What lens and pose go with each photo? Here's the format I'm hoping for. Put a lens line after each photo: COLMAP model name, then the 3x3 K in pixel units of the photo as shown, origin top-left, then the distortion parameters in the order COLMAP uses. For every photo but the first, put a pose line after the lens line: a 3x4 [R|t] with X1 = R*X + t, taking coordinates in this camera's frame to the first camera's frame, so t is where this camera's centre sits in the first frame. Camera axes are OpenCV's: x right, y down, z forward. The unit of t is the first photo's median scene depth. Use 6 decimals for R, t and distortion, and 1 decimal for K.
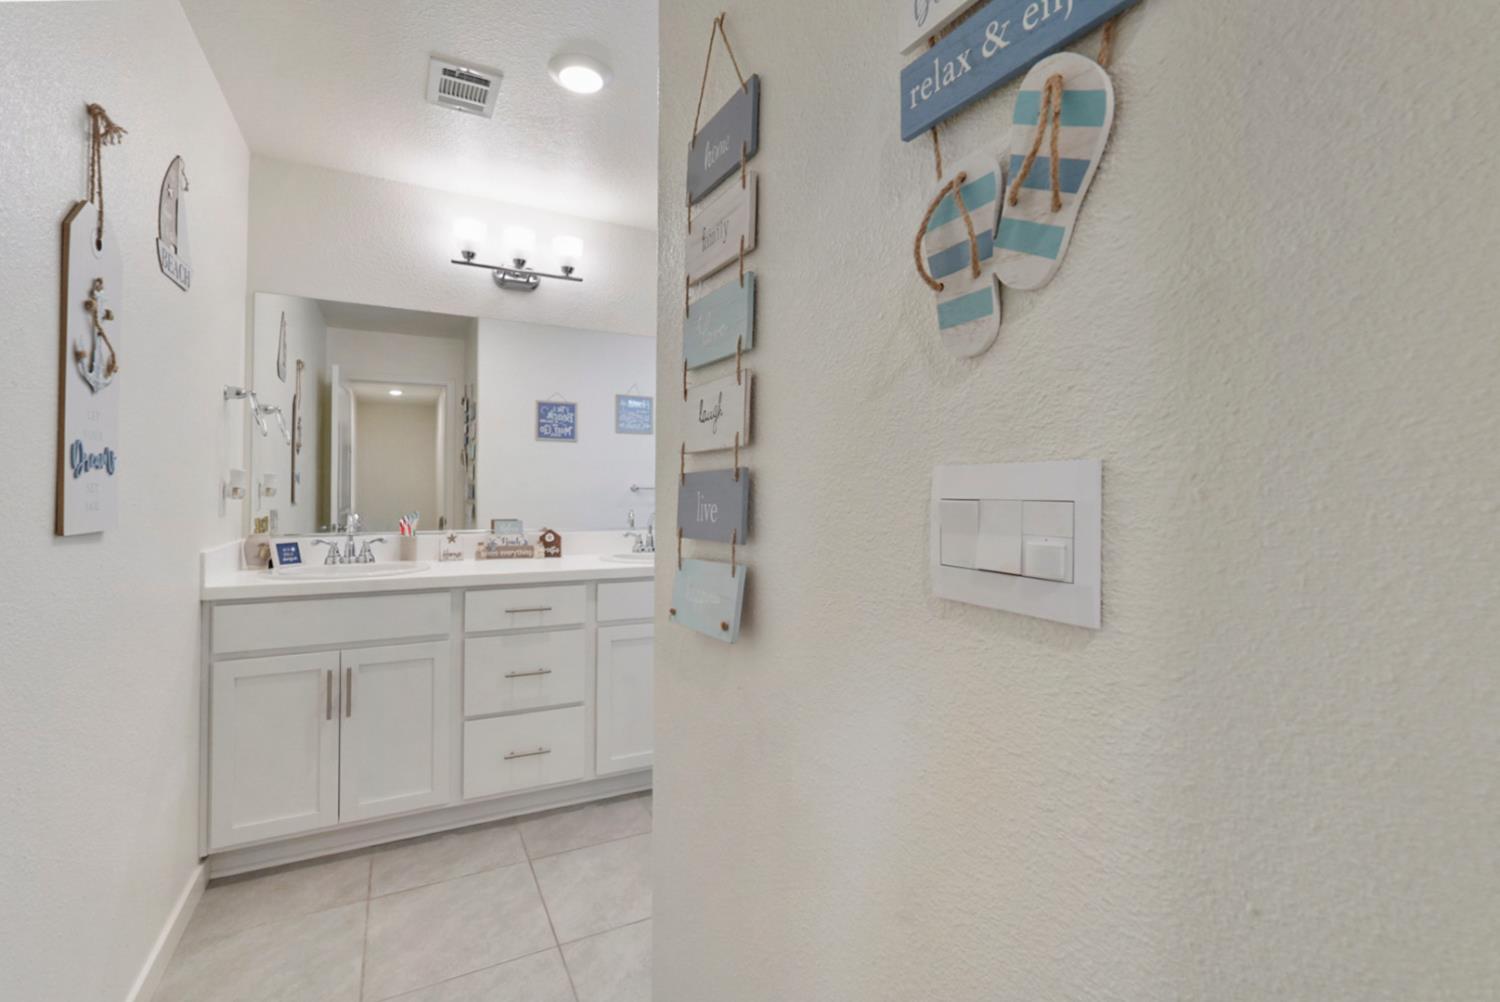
lens RADIAL K [[658.7, 0, 749.1], [0, 658.7, 494.2], [0, 0, 1]] dist [-0.014254, 0.005034]
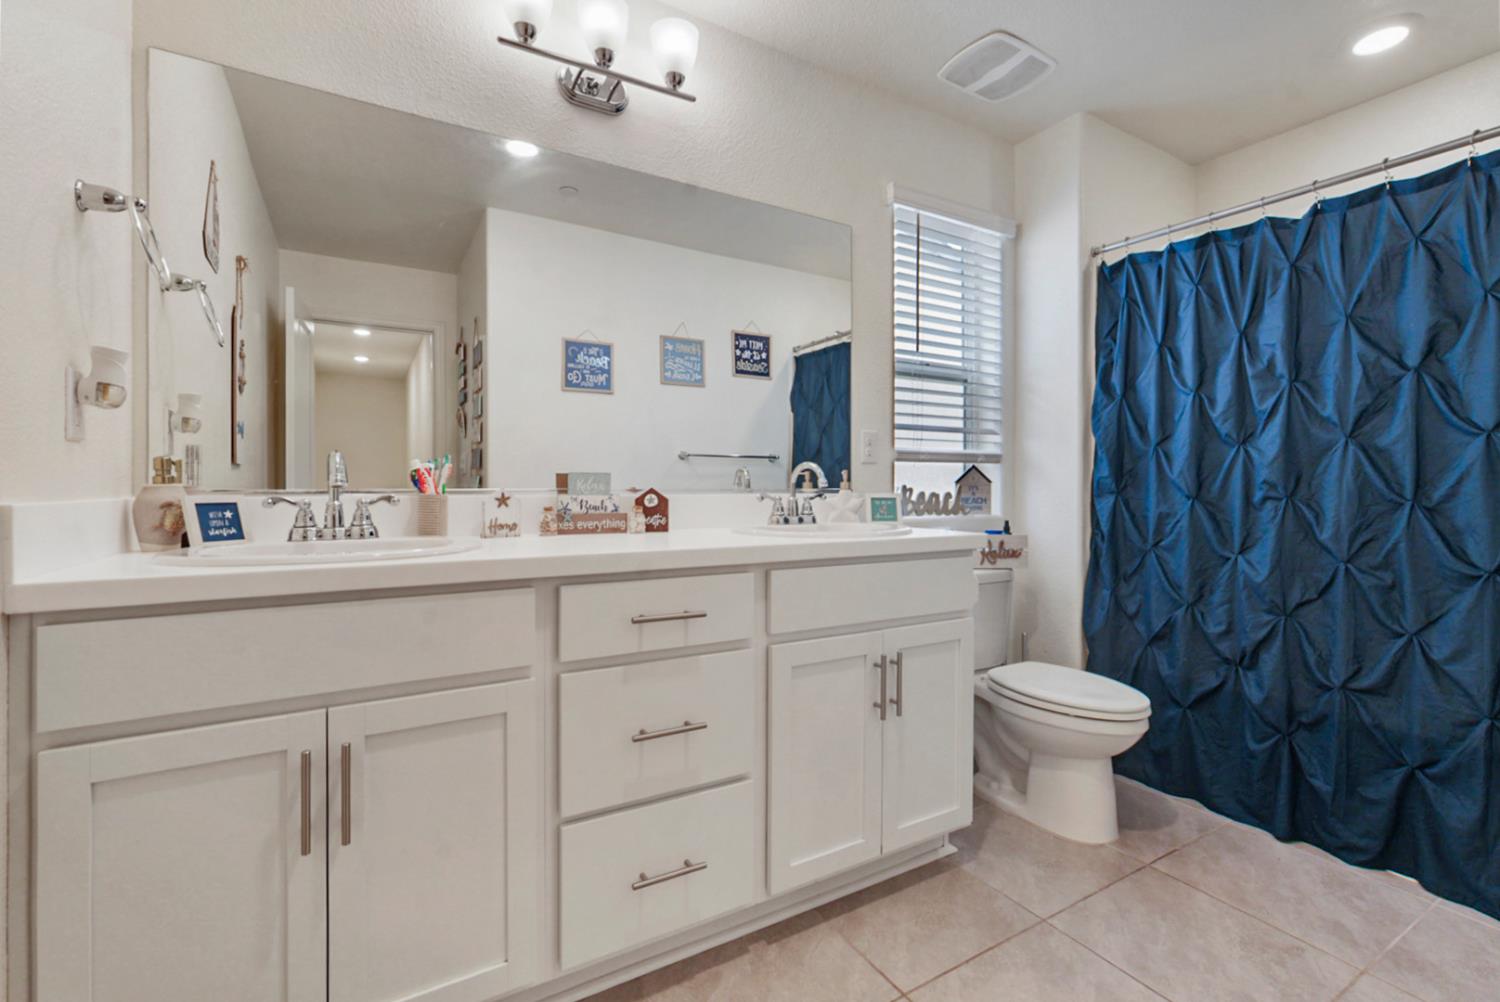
lens RADIAL K [[658.7, 0, 746.4], [0, 658.7, 495.8], [0, 0, 1]] dist [-0.014254, 0.005034]
pose [[0.998766, -0.007017, 0.049175, -0.256140], [0.006427, 0.999906, 0.012138, 0.057150], [-0.049256, -0.011807, 0.998716, 0.381570]]
